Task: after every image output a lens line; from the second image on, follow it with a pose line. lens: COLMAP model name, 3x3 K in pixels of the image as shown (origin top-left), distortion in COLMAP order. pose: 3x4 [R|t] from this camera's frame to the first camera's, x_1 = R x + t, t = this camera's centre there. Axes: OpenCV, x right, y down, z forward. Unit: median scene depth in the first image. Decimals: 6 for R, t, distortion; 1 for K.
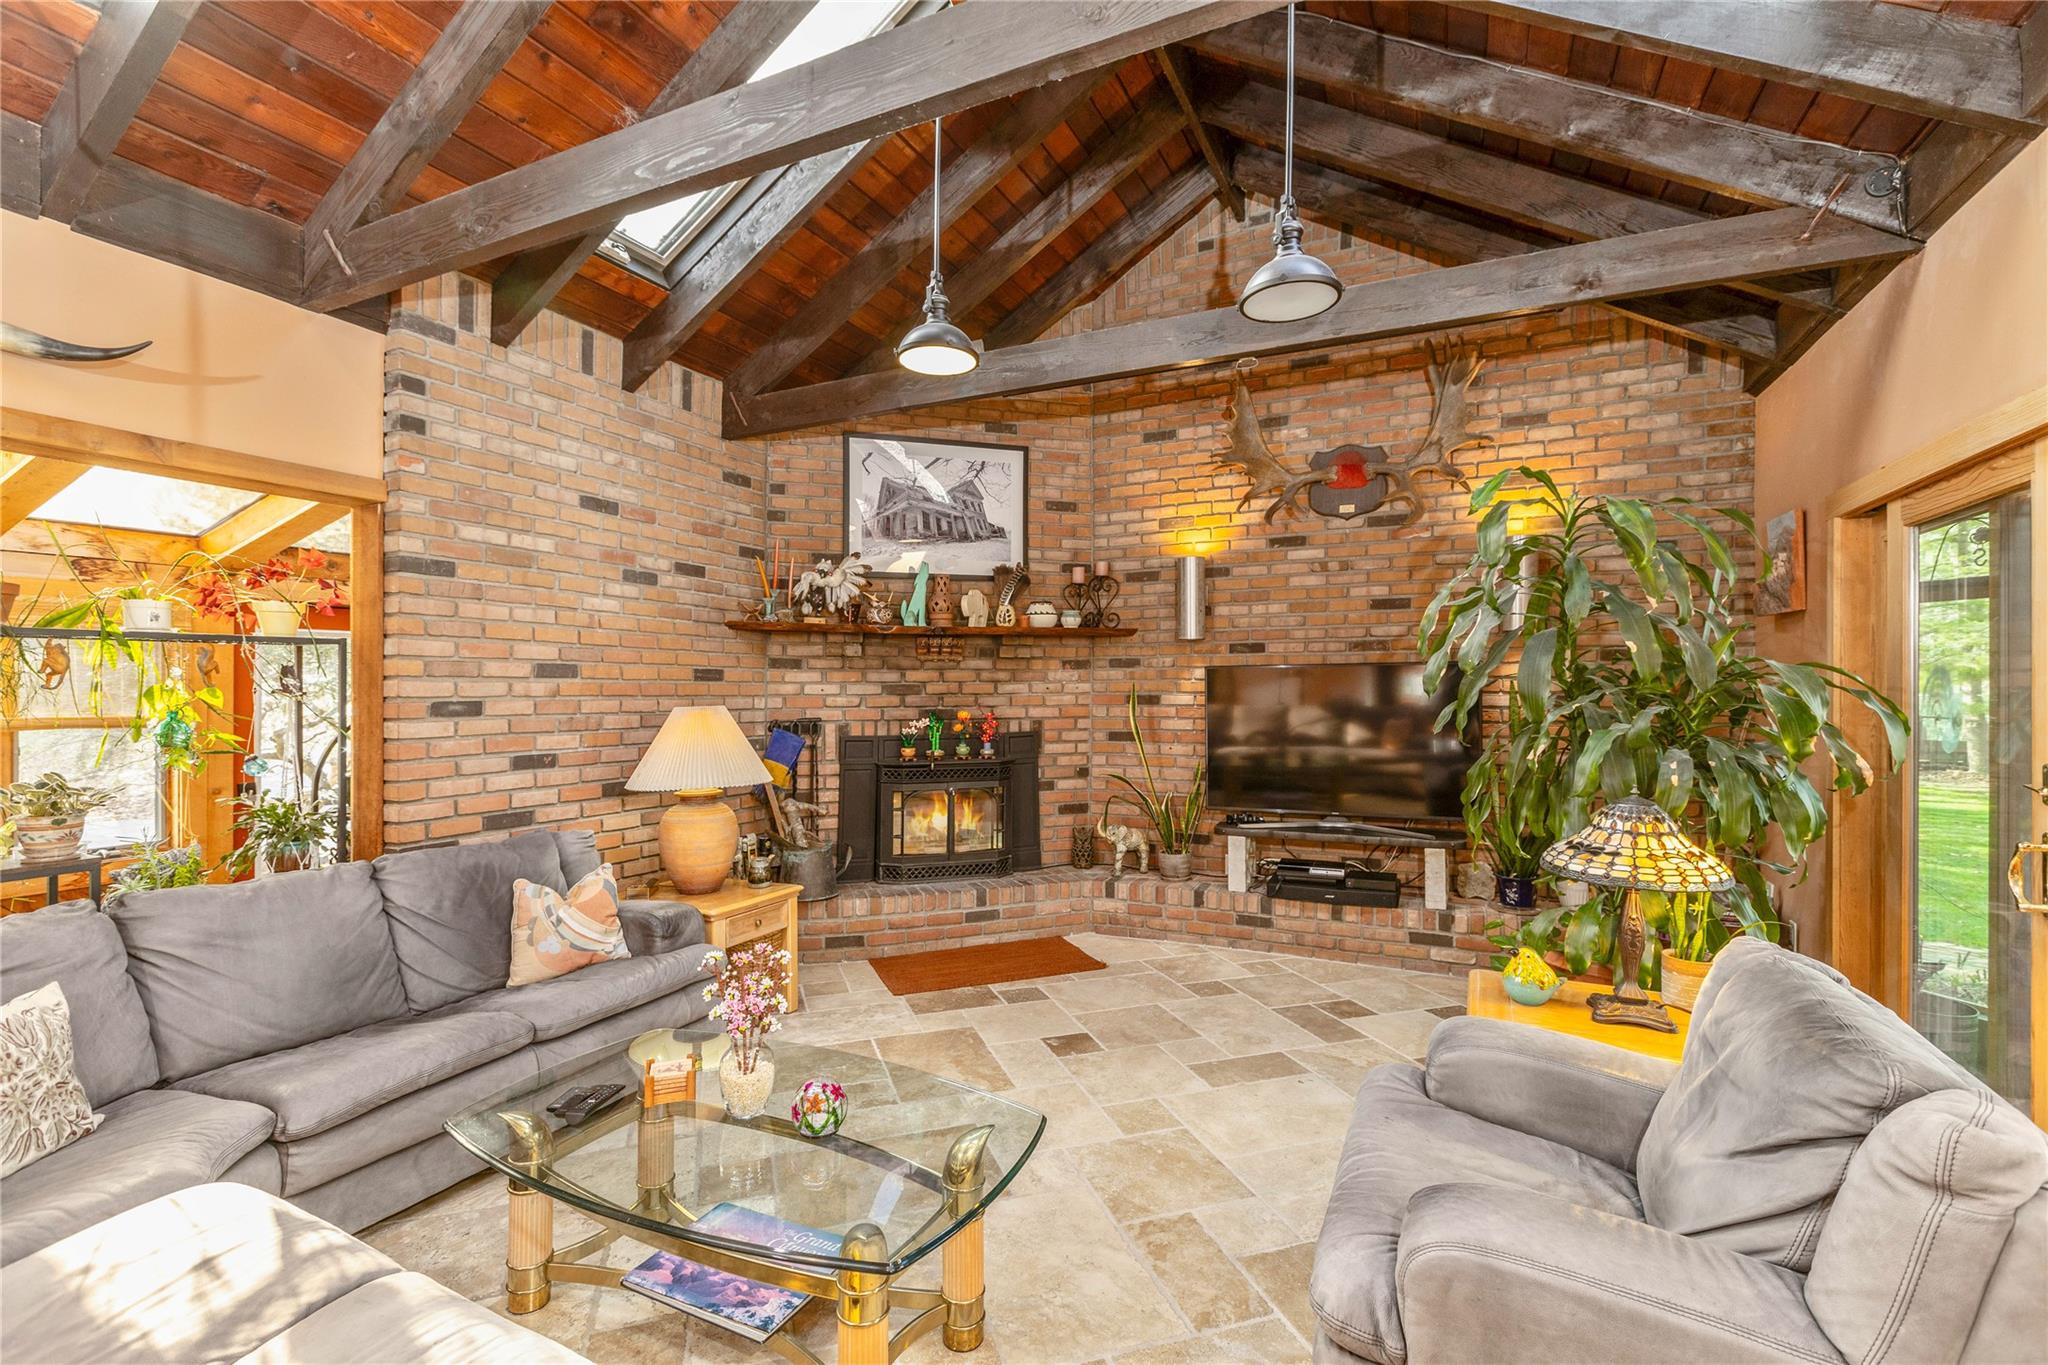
lens RADIAL K [[953.1, 0, 1023.8], [0, 953.1, 685.4], [0, 0, 1]] dist [-0.003962, -0.002216]
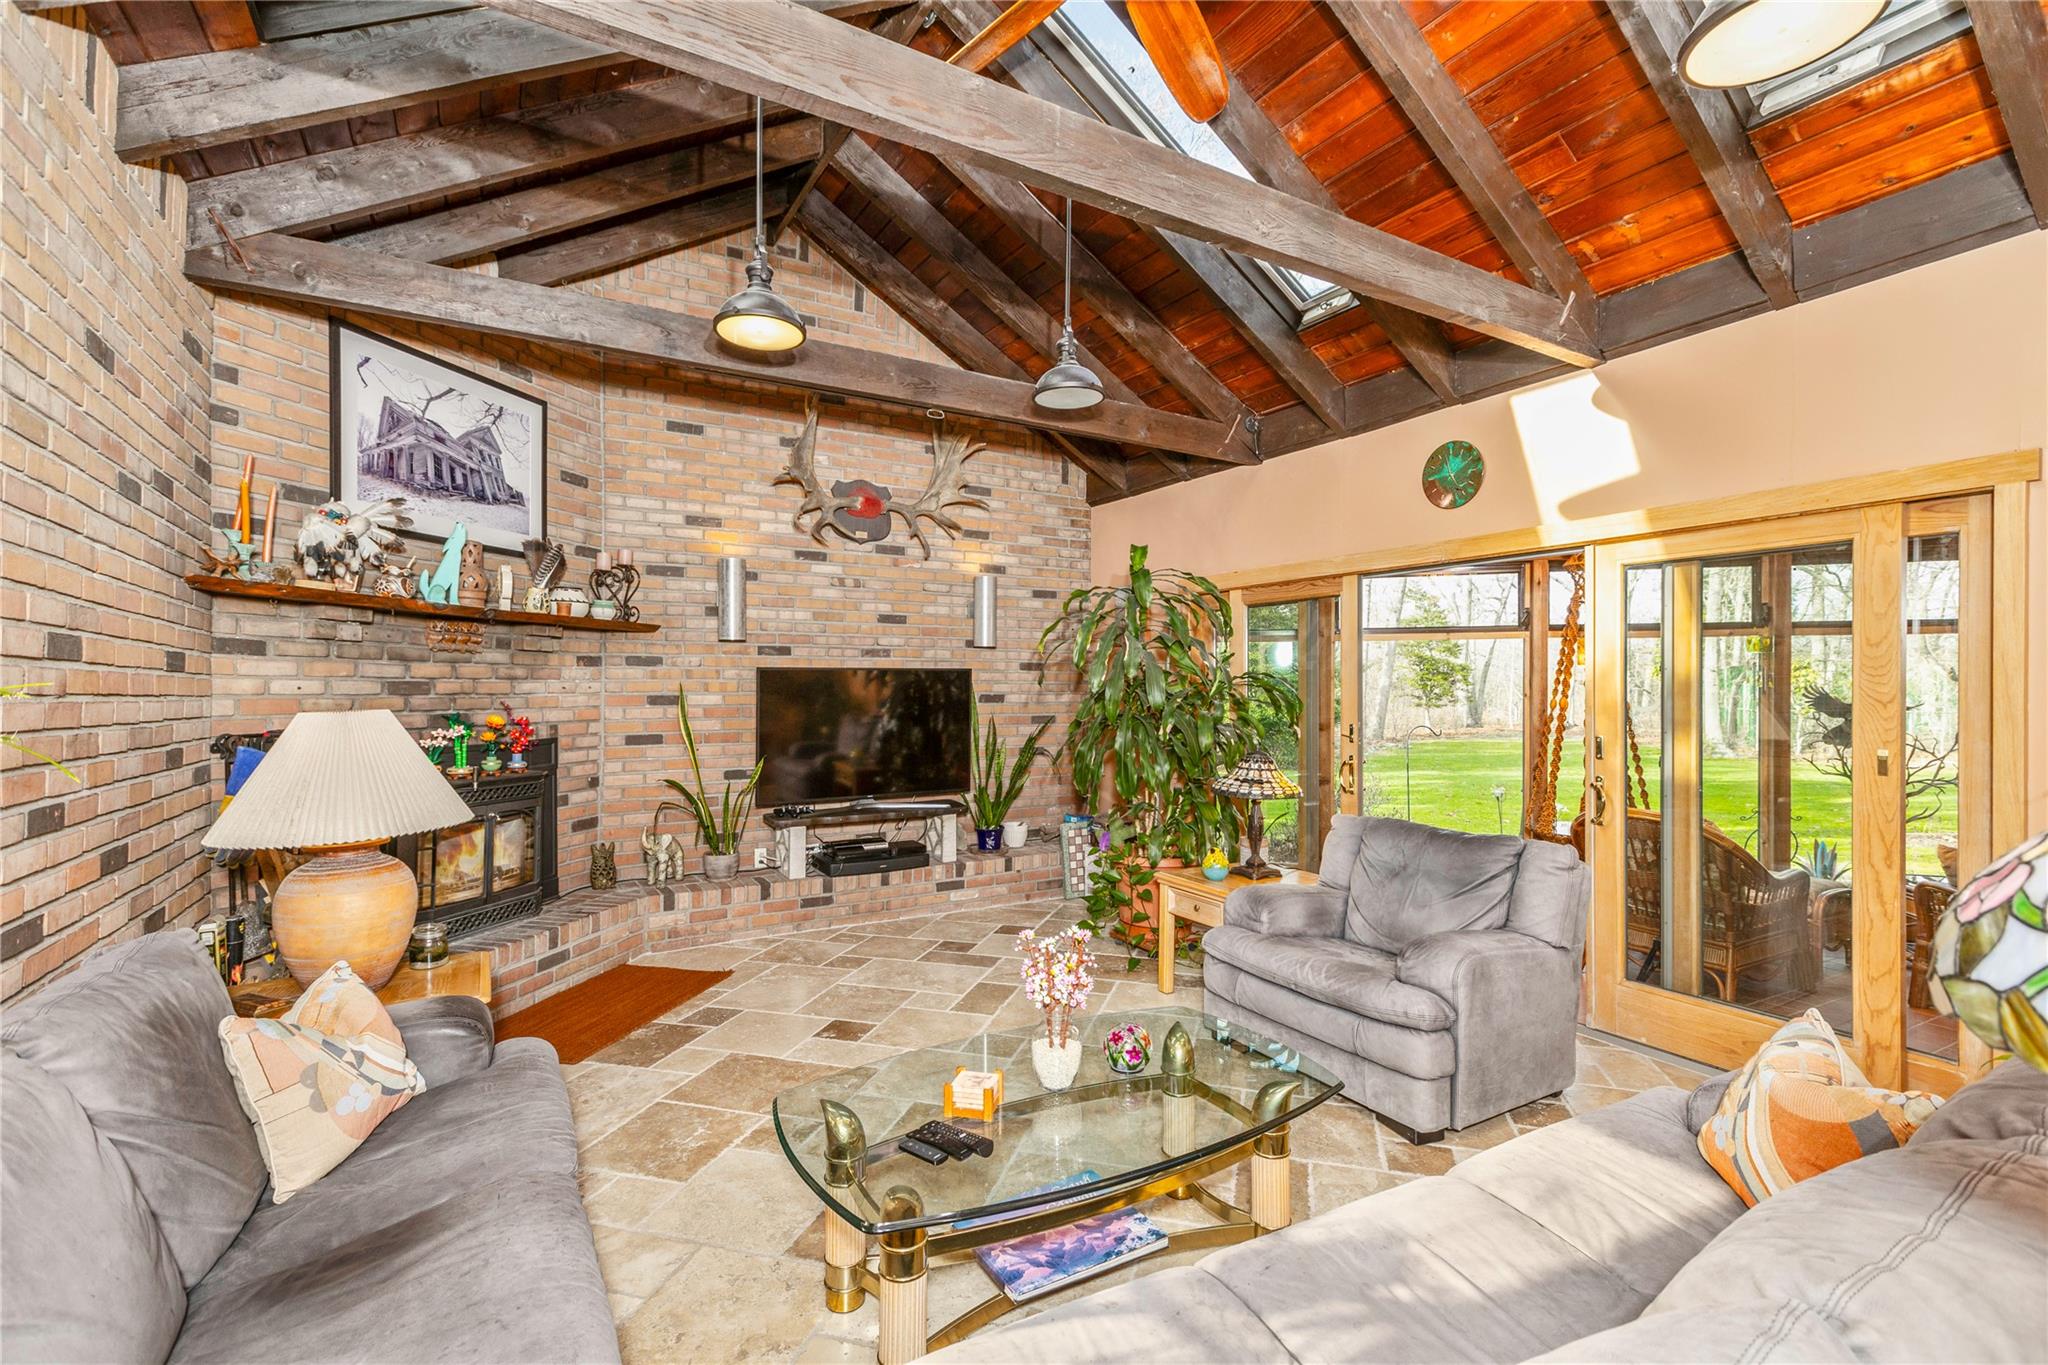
lens RADIAL K [[953.1, 0, 1024.8], [0, 953.1, 690.2], [0, 0, 1]] dist [-0.003962, -0.002216]
pose [[0.527341, 0.004343, 0.849642, -0.512146], [-0.003835, 0.999989, -0.002731, 0.006510], [-0.849645, -0.001818, 0.527352, 0.202610]]
